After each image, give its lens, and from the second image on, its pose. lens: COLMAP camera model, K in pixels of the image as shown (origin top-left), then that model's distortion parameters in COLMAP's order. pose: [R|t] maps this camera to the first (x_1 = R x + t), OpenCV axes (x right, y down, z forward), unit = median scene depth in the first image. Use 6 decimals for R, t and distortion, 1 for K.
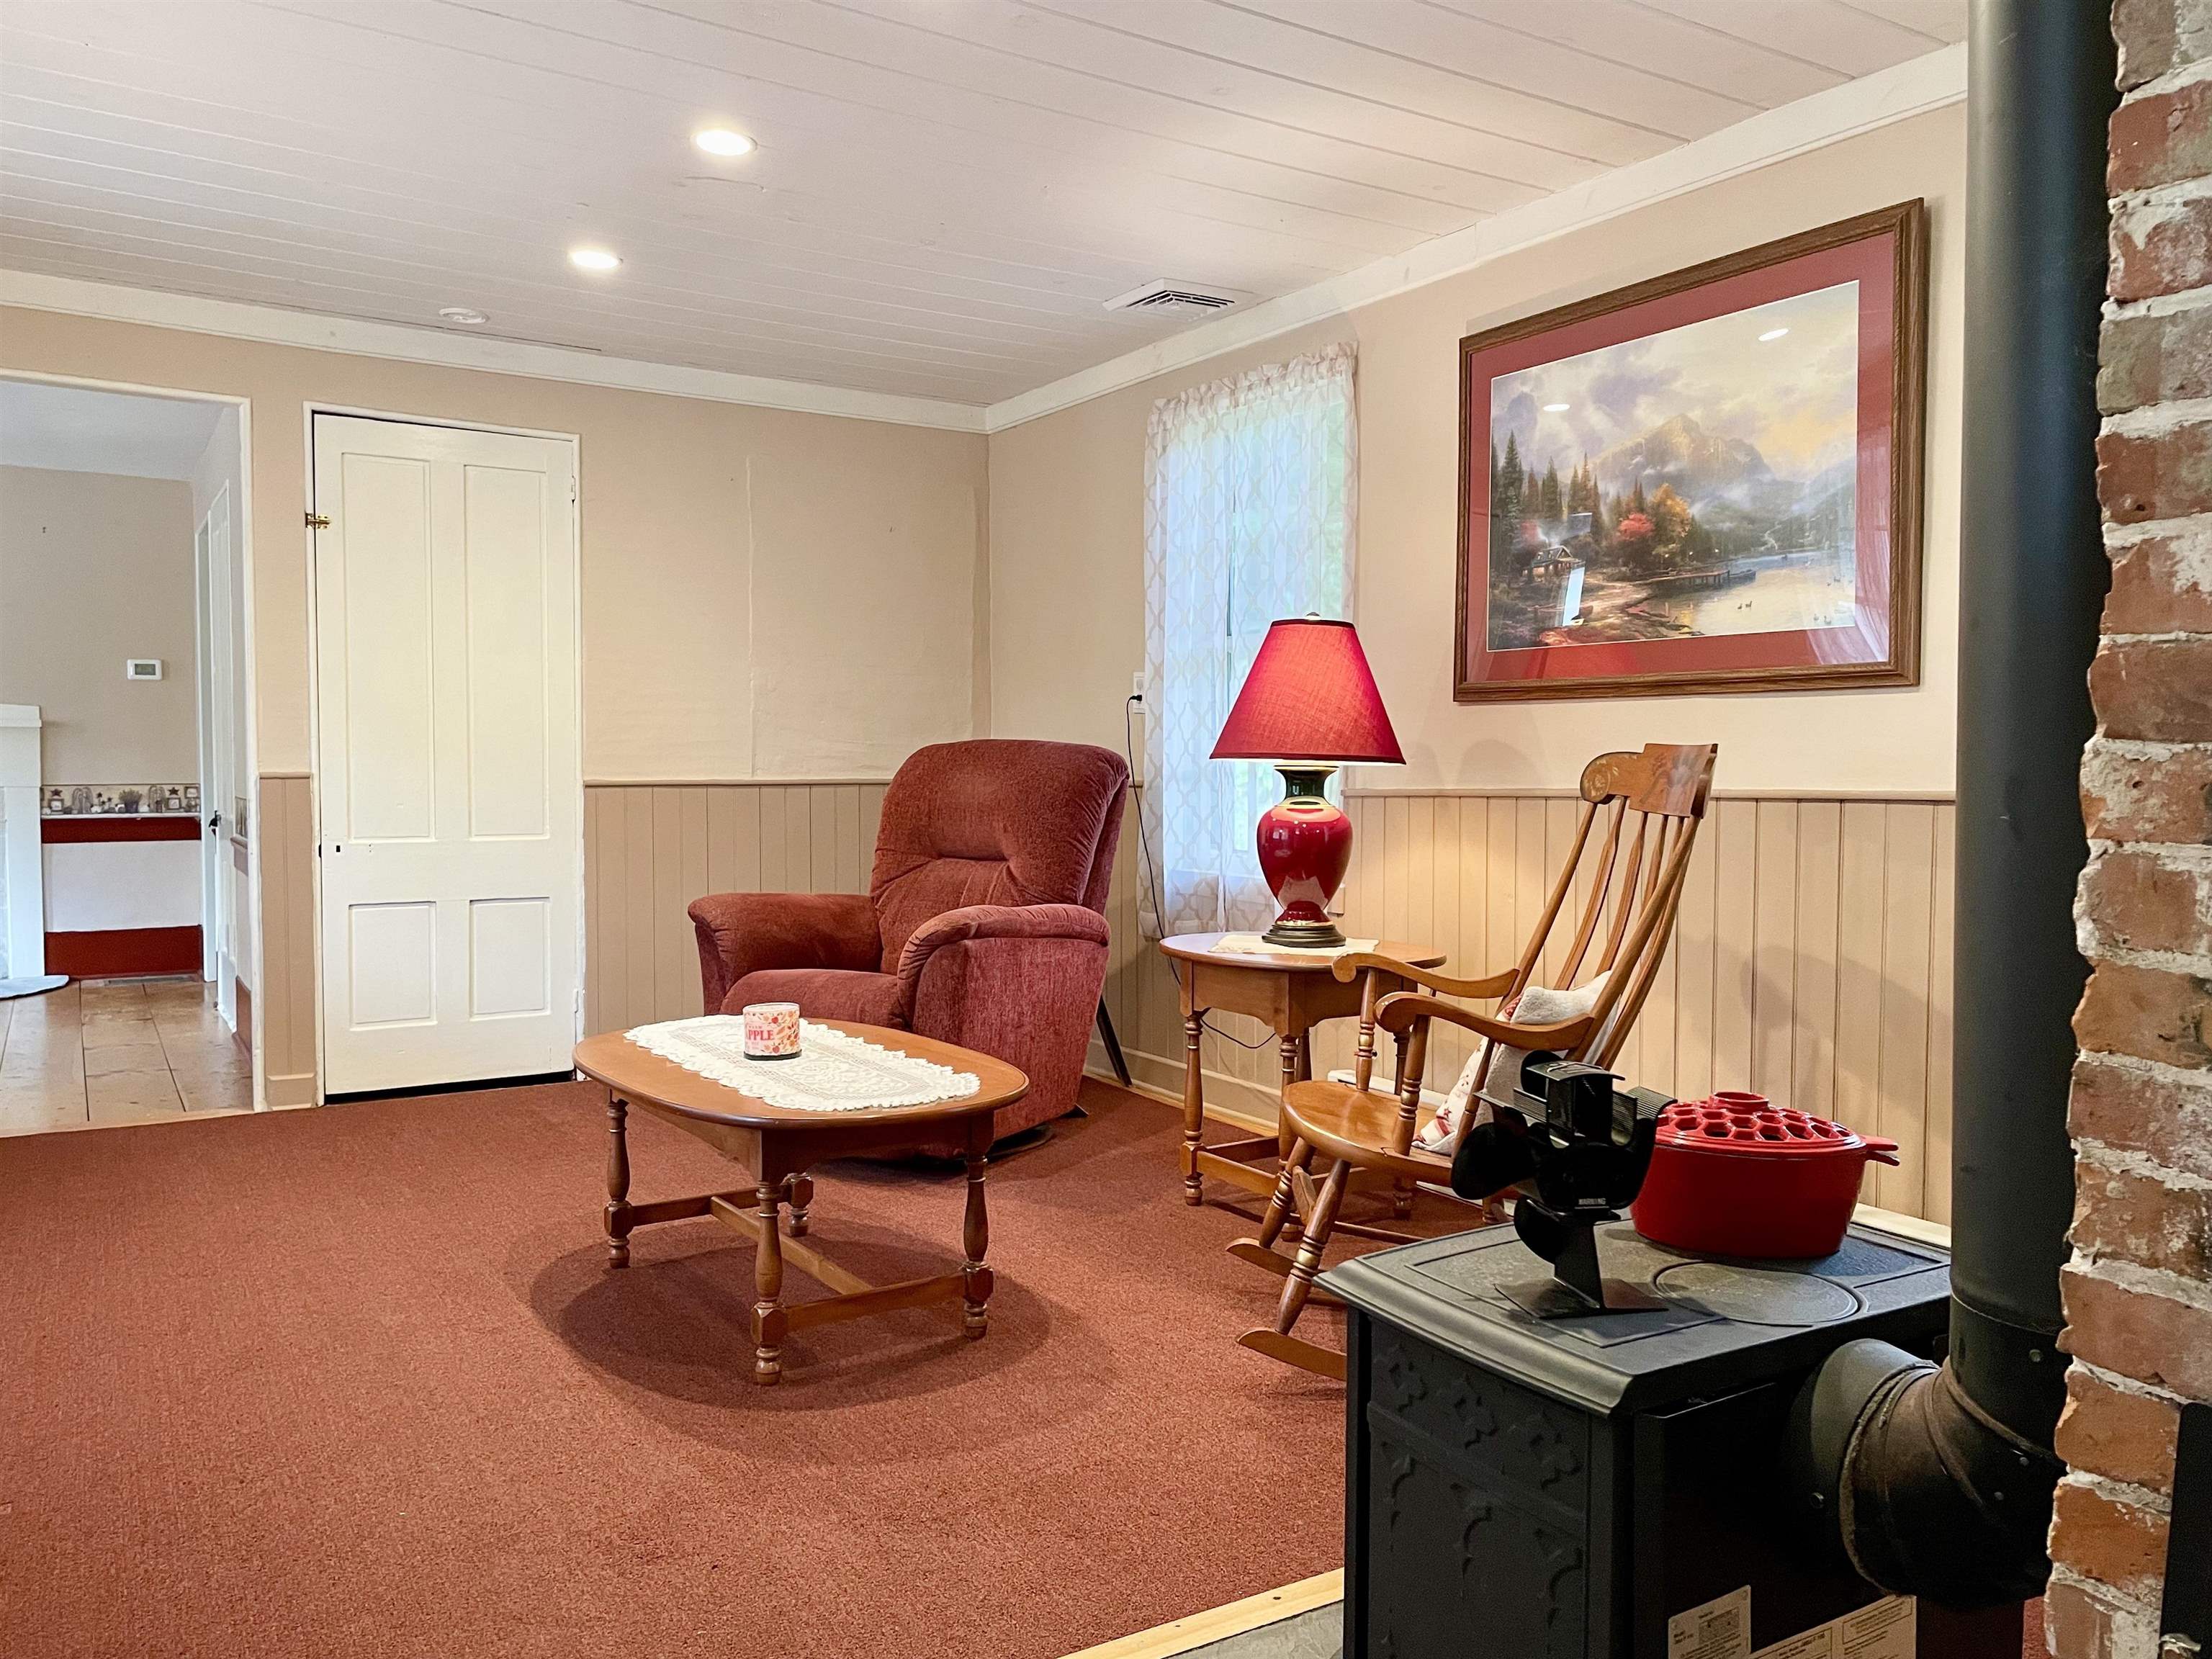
lens RADIAL K [[1681.9, 0, 1102.4], [0, 1681.9, 839.2], [0, 0, 1]] dist [0.100634, -0.151702]
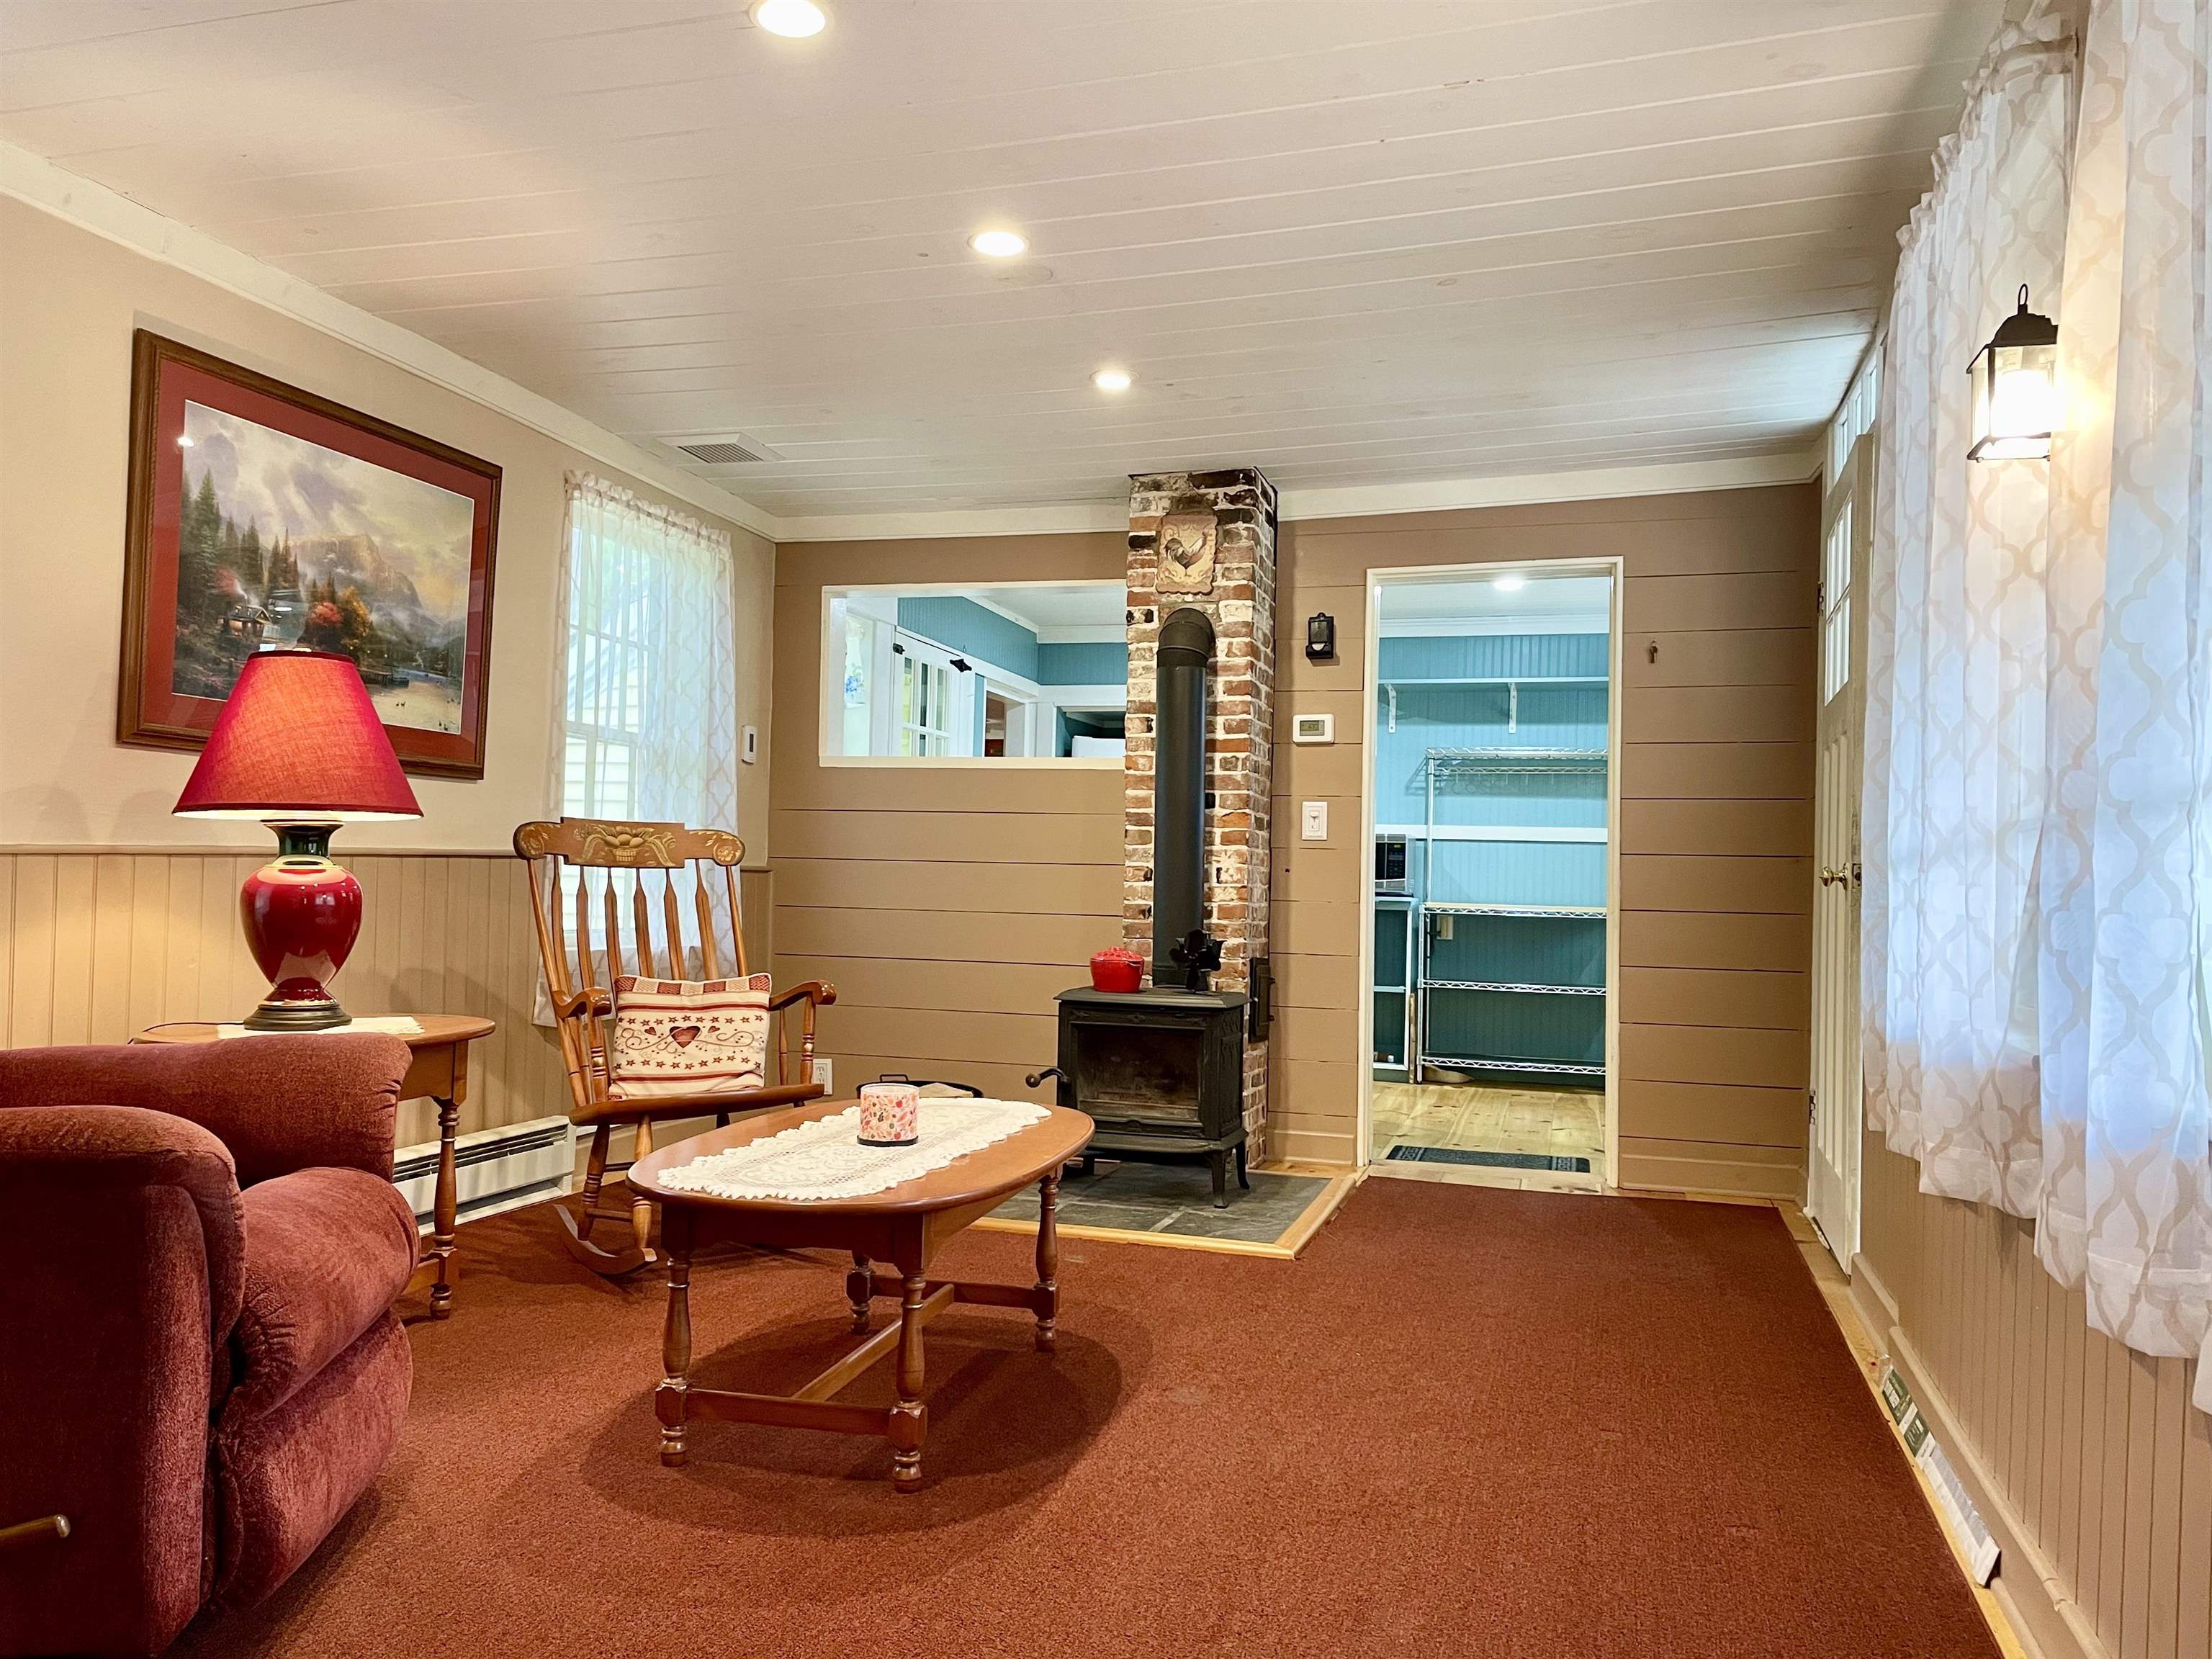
lens RADIAL K [[1681.9, 0, 1102.4], [0, 1681.9, 839.2], [0, 0, 1]] dist [0.100634, -0.151702]
pose [[-0.677520, -0.001591, 0.735503, -0.835274], [0.011572, 0.999851, 0.012823, -0.041911], [-0.735413, 0.017199, -0.677400, 1.343932]]
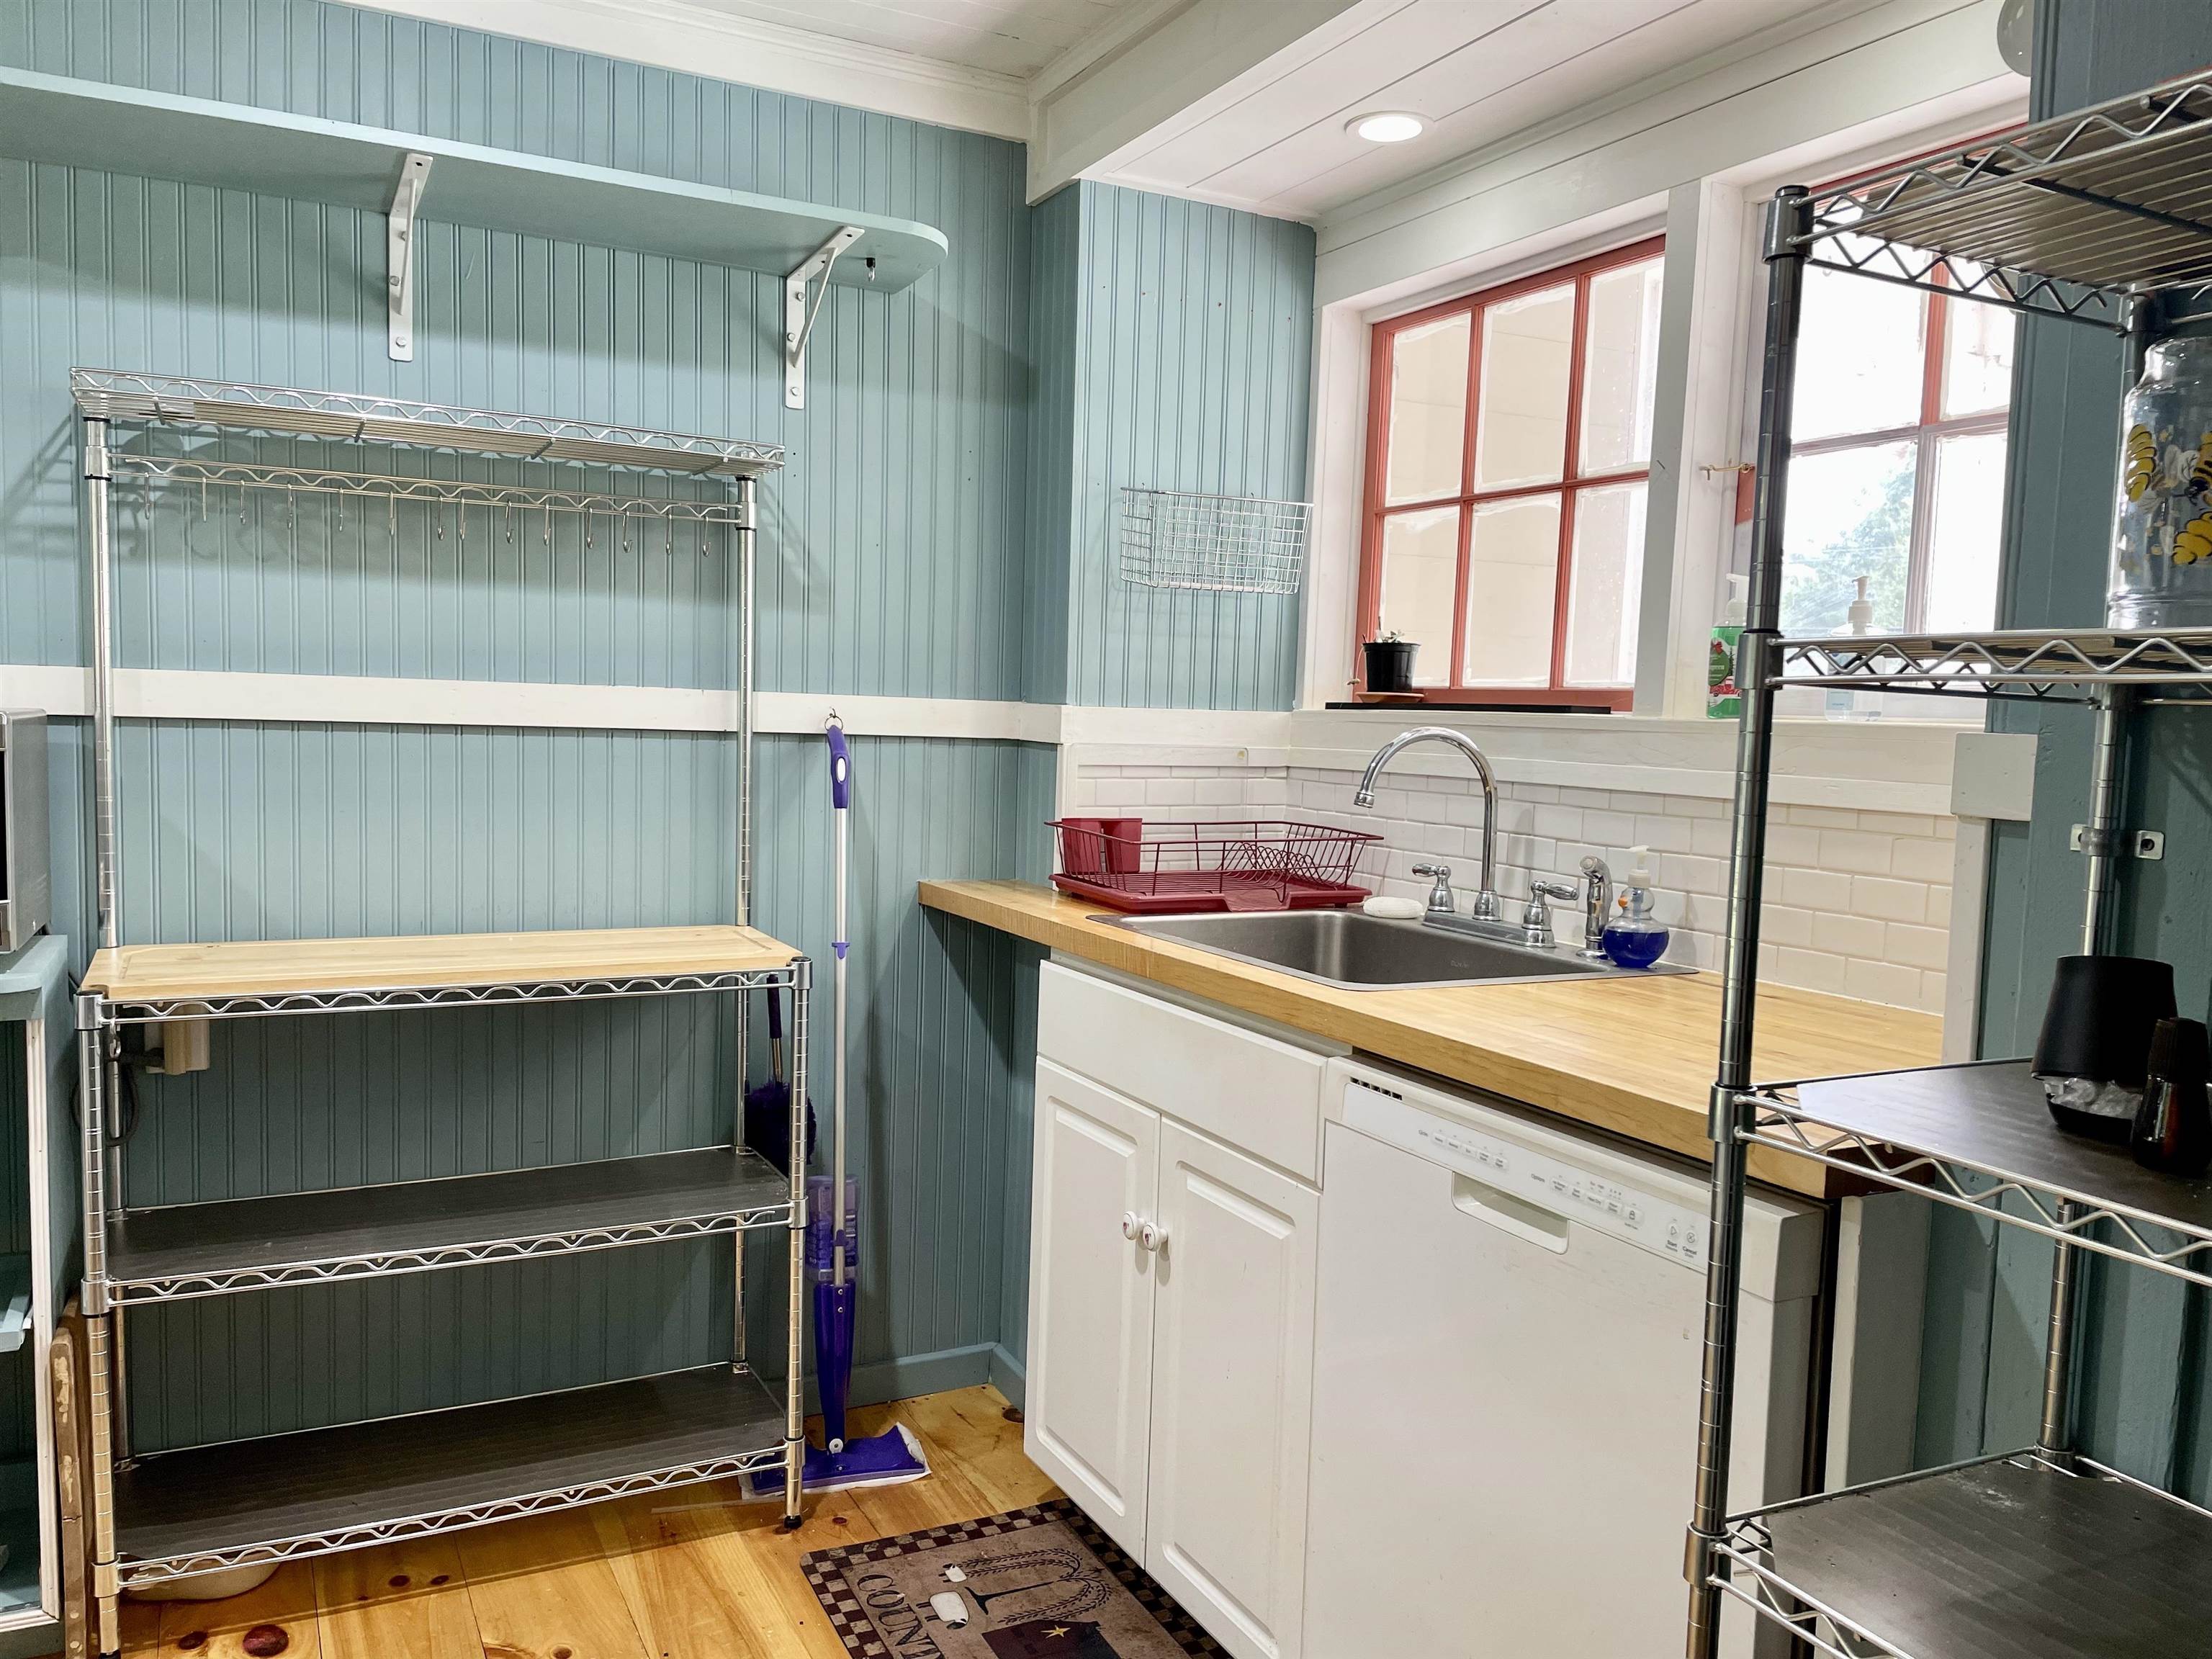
lens RADIAL K [[1681.9, 0, 1102.4], [0, 1681.9, 839.2], [0, 0, 1]] dist [0.100634, -0.151702]
pose [[-0.997353, -0.034912, 0.063789, -0.440040], [-0.026376, 0.991154, 0.130067, -0.047673], [-0.067766, 0.128040, -0.989451, 0.826949]]
